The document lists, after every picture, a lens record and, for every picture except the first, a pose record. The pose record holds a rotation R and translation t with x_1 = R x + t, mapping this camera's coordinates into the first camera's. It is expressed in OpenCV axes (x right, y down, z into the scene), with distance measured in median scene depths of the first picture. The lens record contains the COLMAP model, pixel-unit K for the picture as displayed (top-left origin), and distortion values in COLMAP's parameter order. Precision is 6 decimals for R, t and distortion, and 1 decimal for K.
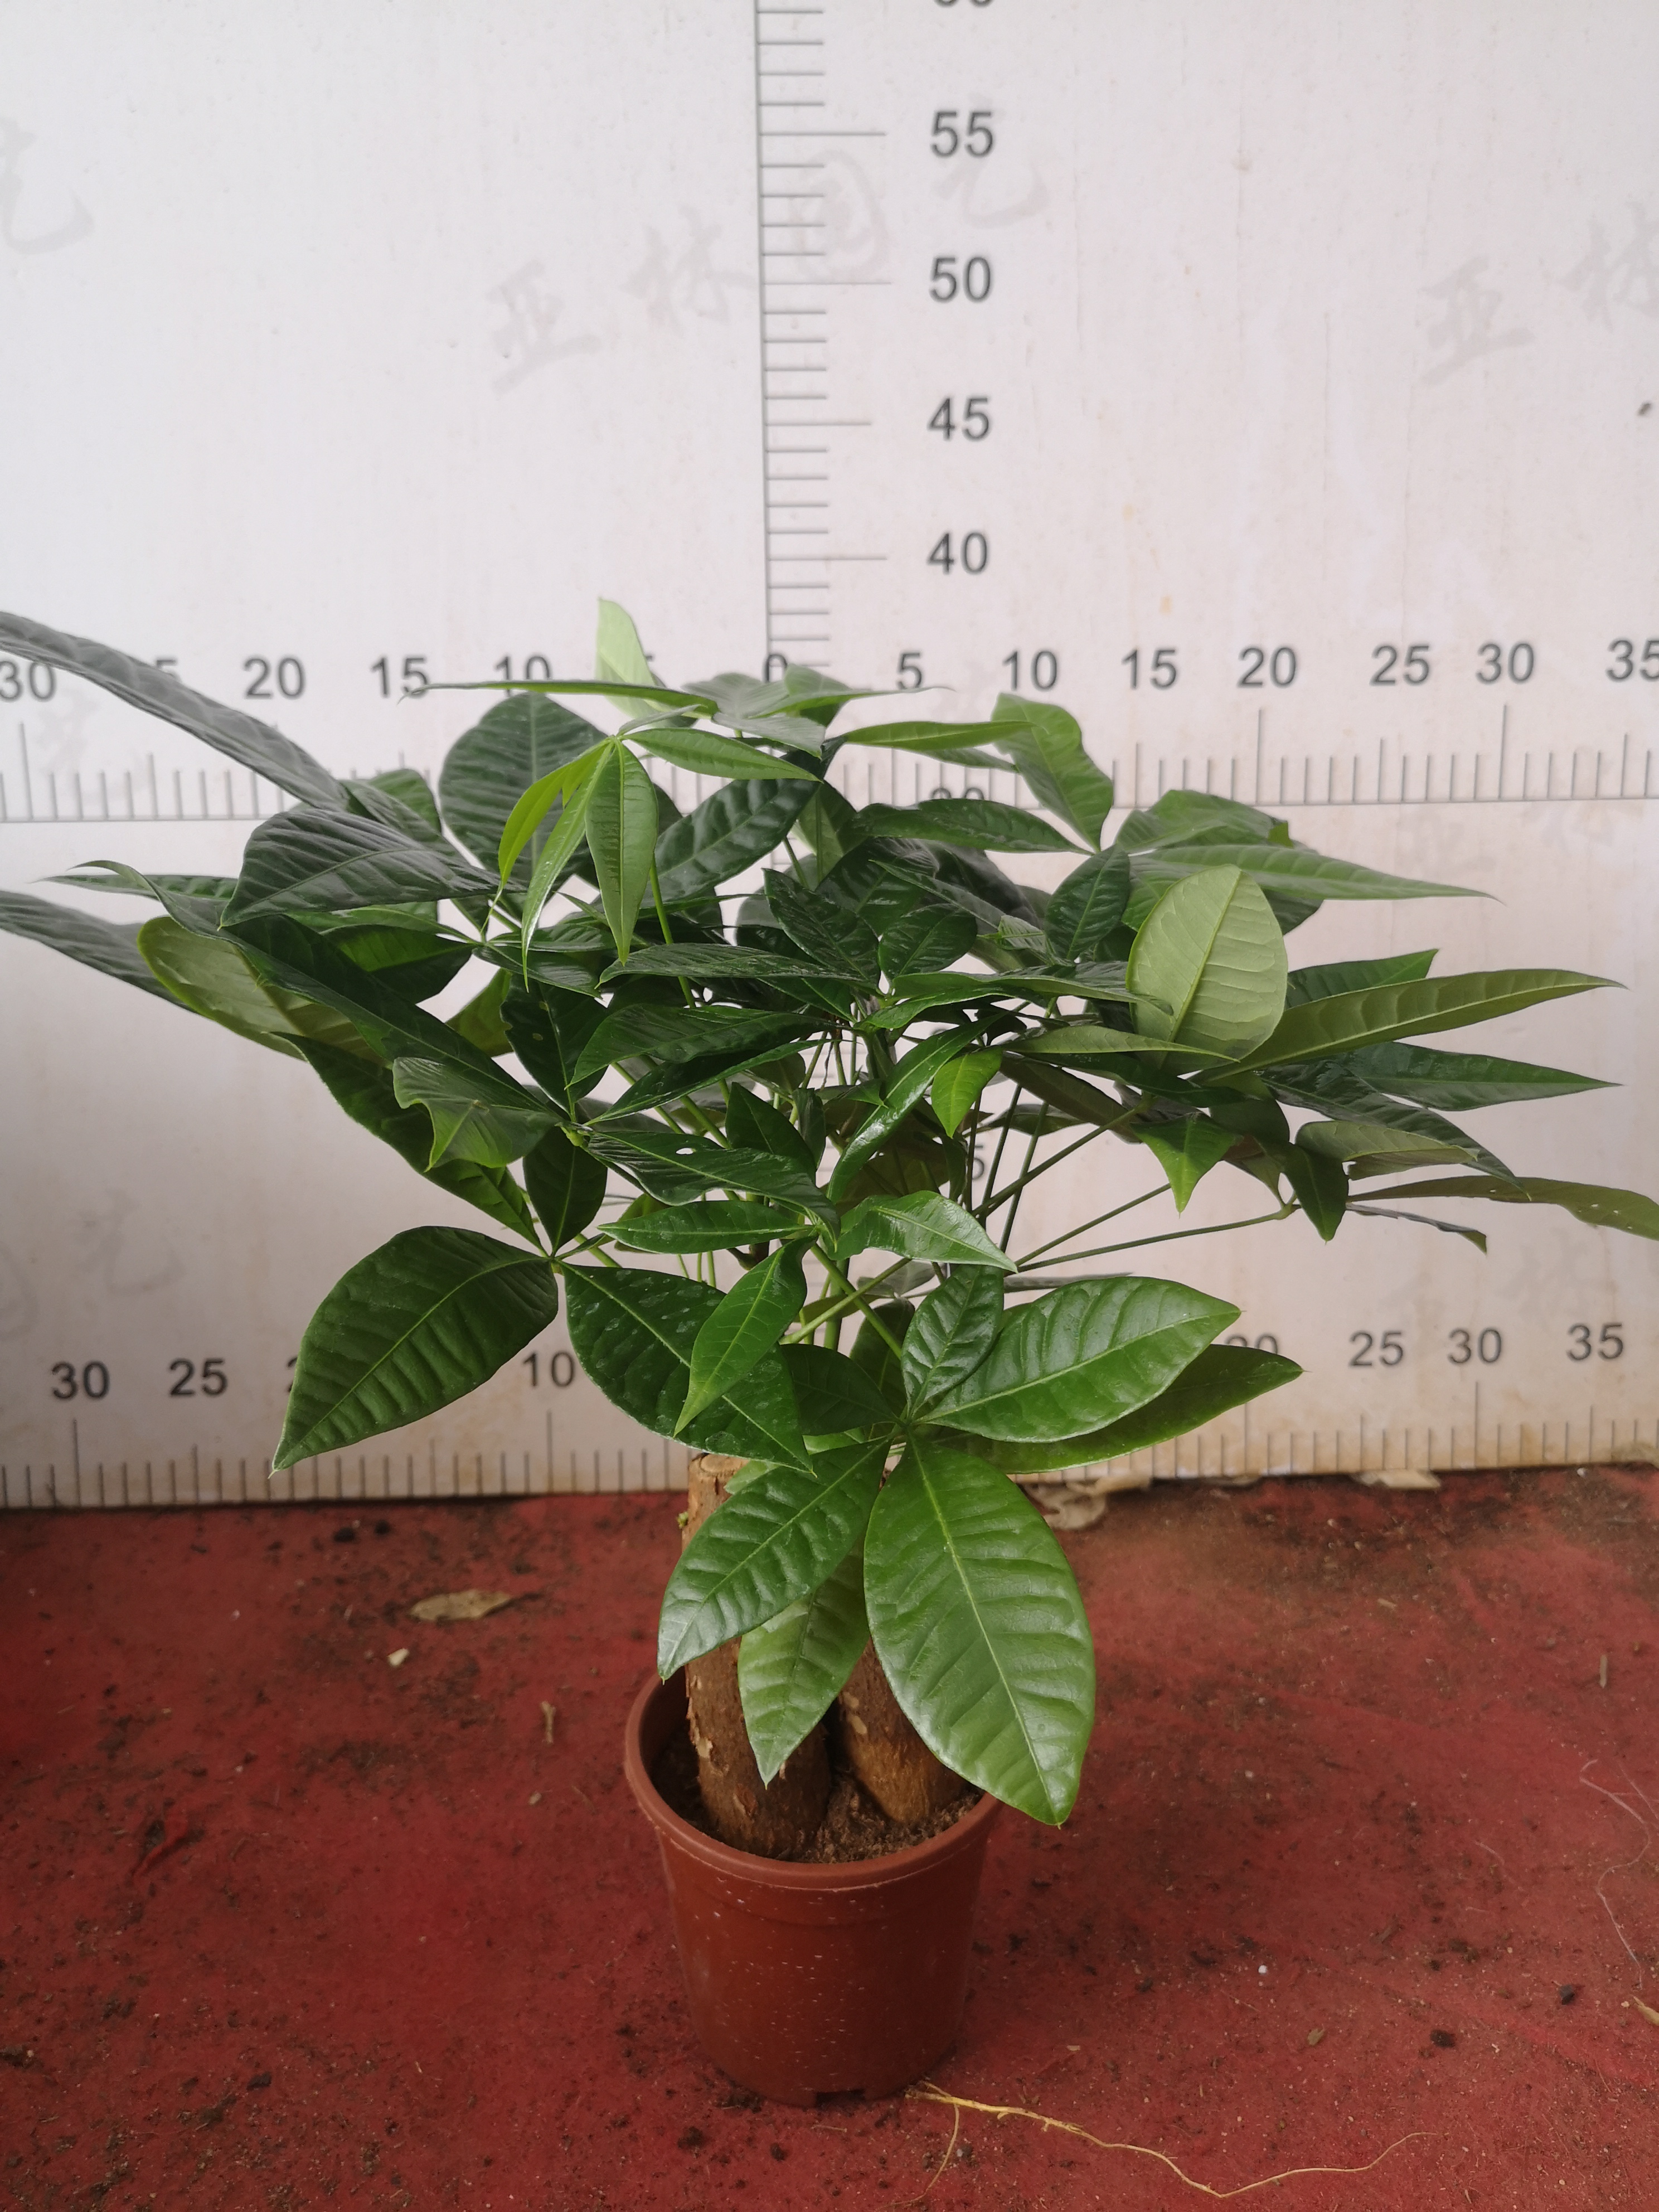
lens RADIAL K [[1777.7, 0, 836.3], [0, 1777.7, 1105.9], [0, 0, 1]] dist [0.042397, -0.058961]
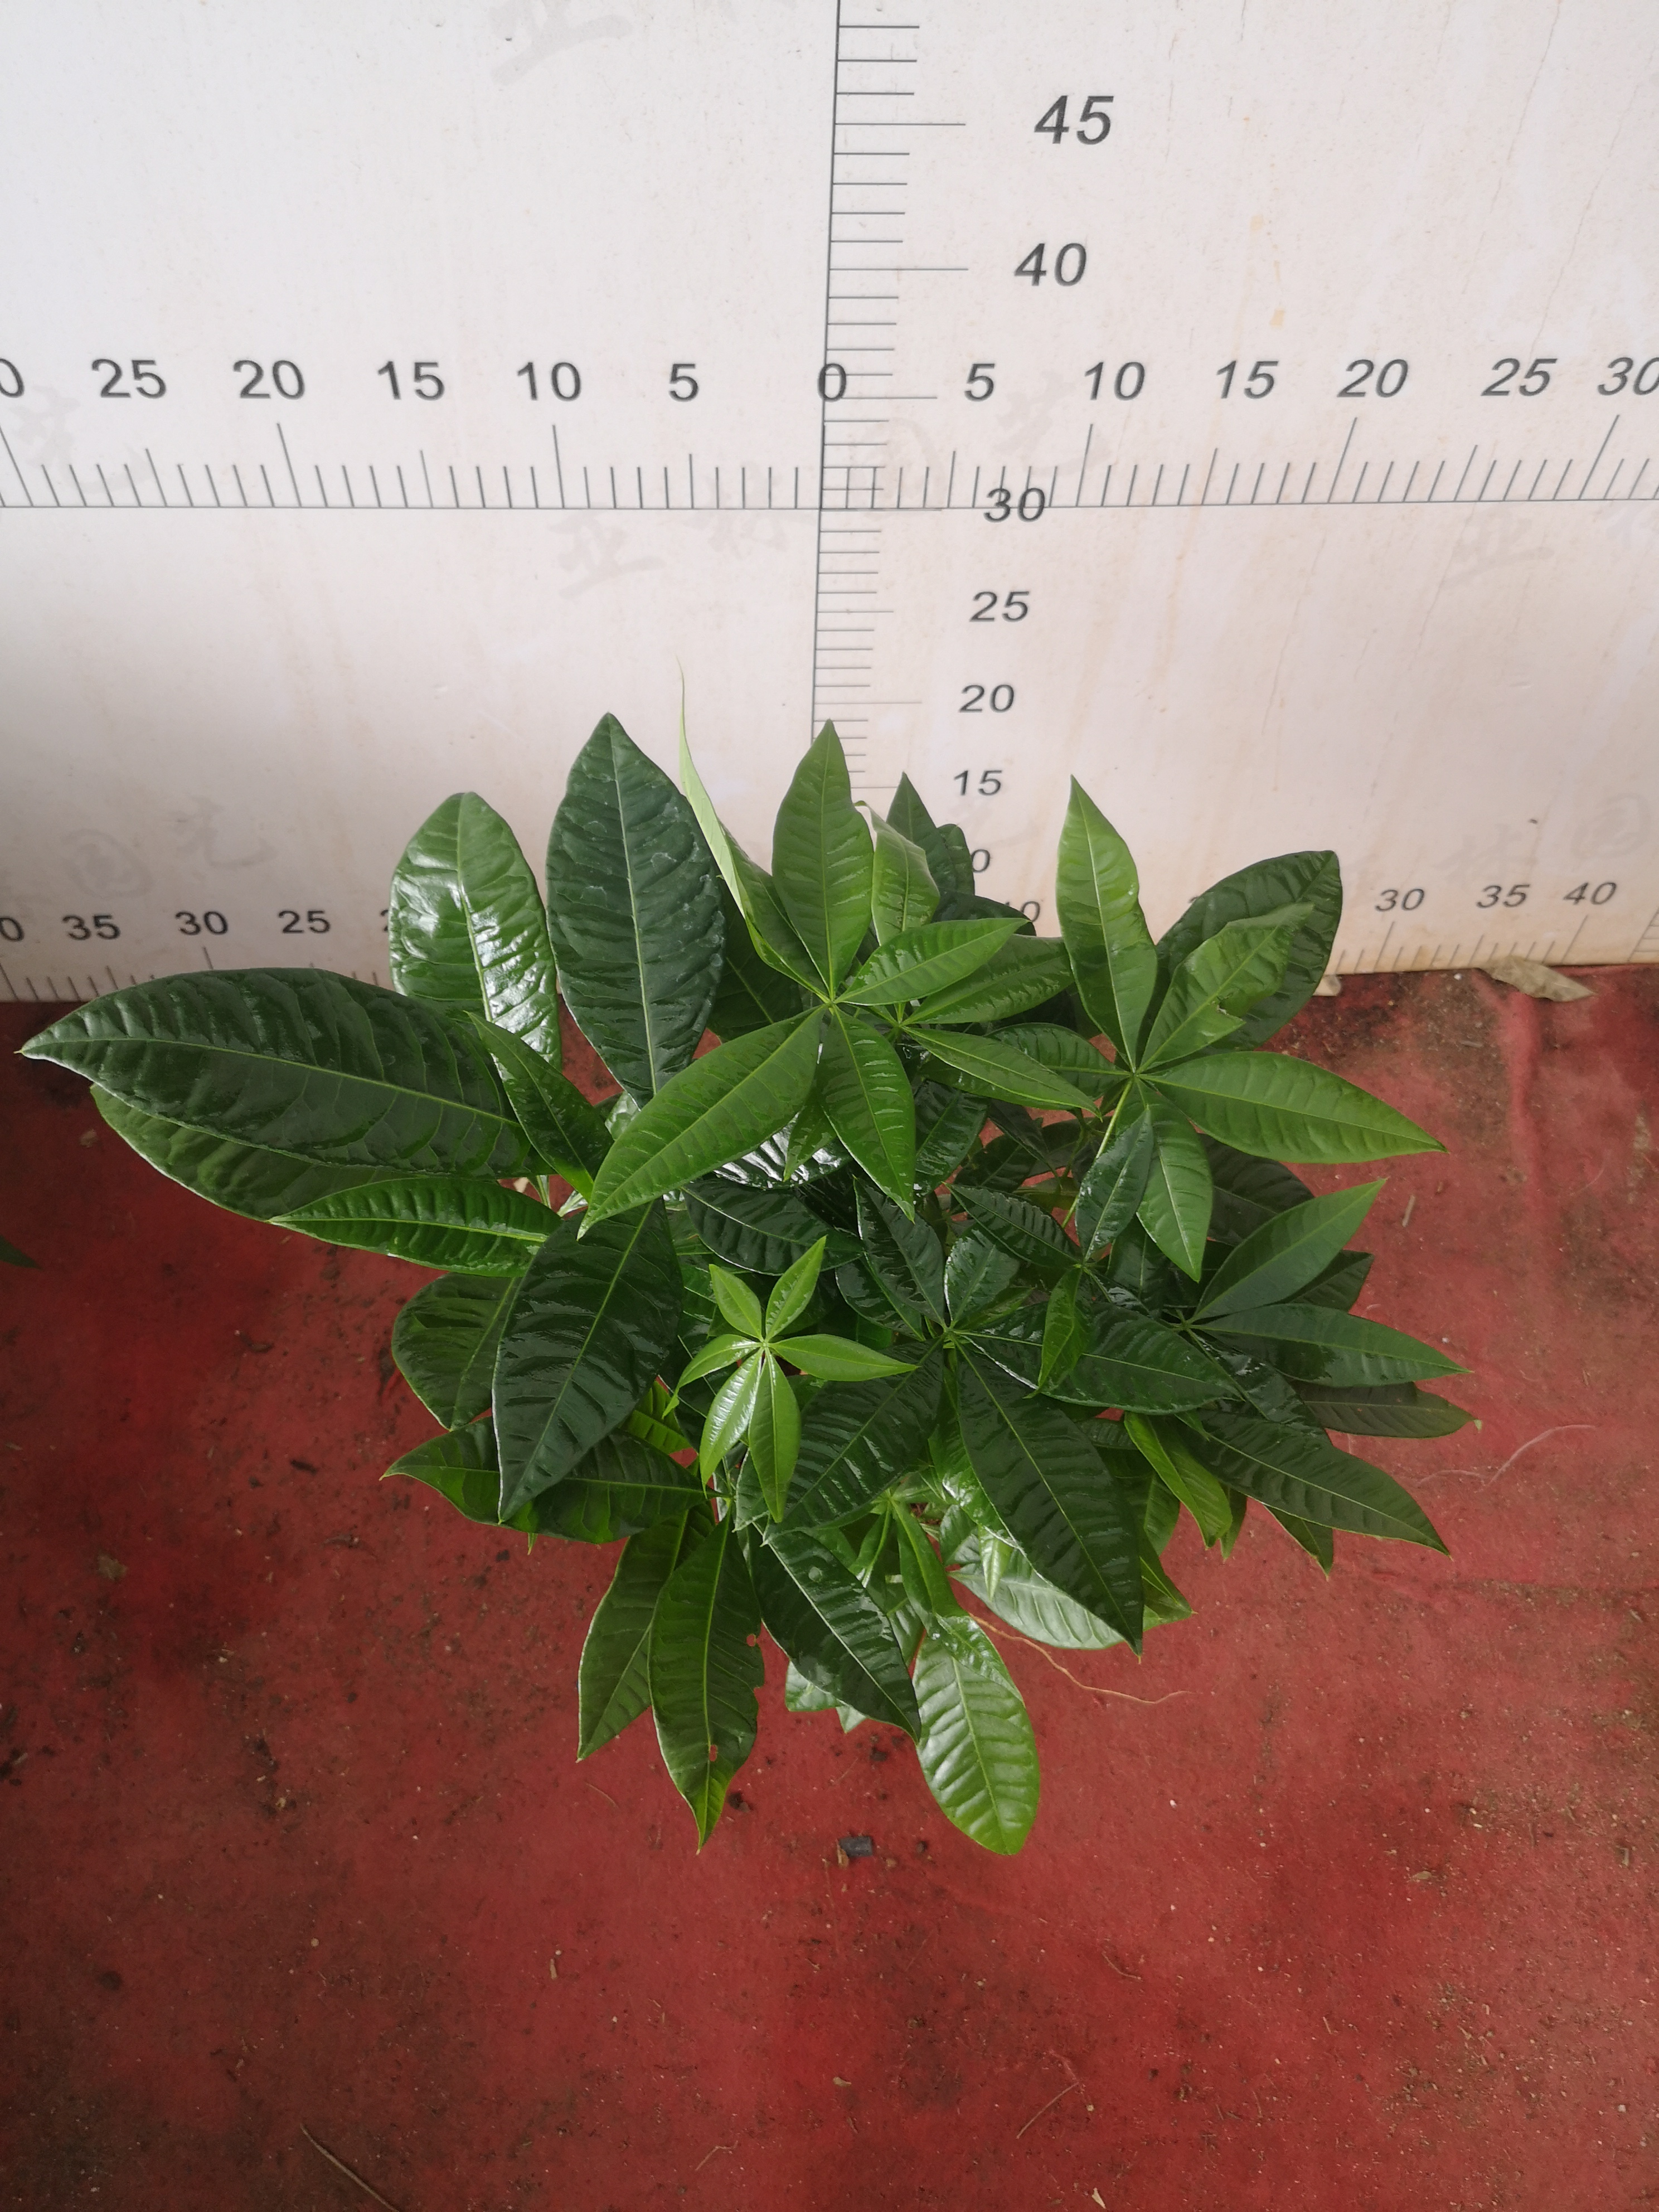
lens RADIAL K [[1764.7, 0, 829.5], [0, 1764.7, 1106.0], [0, 0, 1]] dist [0.029796, -0.023160]
pose [[0.998886, 0.013411, 0.045246, -0.072210], [-0.042005, 0.689643, 0.722930, -0.653150], [-0.021508, -0.724025, 0.689438, 0.123795]]
